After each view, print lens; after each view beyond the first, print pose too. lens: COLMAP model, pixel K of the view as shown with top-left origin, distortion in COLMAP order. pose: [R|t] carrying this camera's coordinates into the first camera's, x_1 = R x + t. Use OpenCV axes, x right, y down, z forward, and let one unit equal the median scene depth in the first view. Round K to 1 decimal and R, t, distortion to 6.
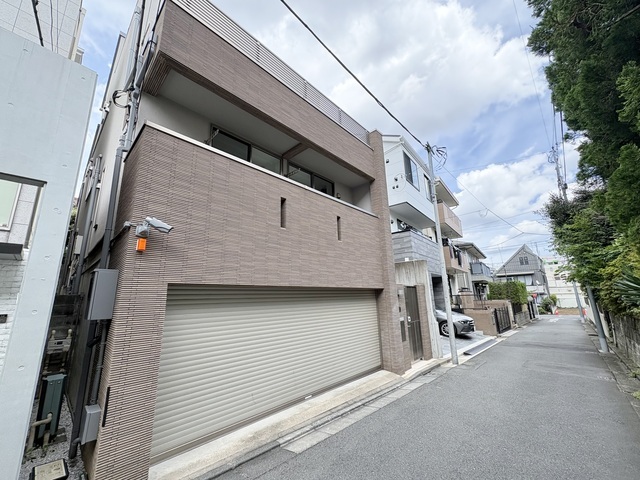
lens RADIAL K [[254.2, 0, 321.9], [0, 254.2, 240.5], [0, 0, 1]] dist [0.001249, 0.000015]
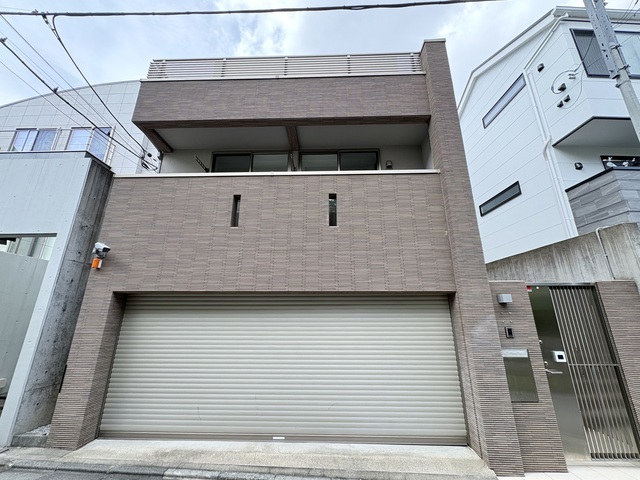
lens RADIAL K [[254.2, 0, 320.8], [0, 254.2, 240.8], [0, 0, 1]] dist [0.001249, 0.000015]
pose [[0.659282, -0.183284, -0.729215, 0.689131], [0.149010, 0.982448, -0.112213, 0.143304], [0.736983, -0.034681, 0.675021, 0.602433]]
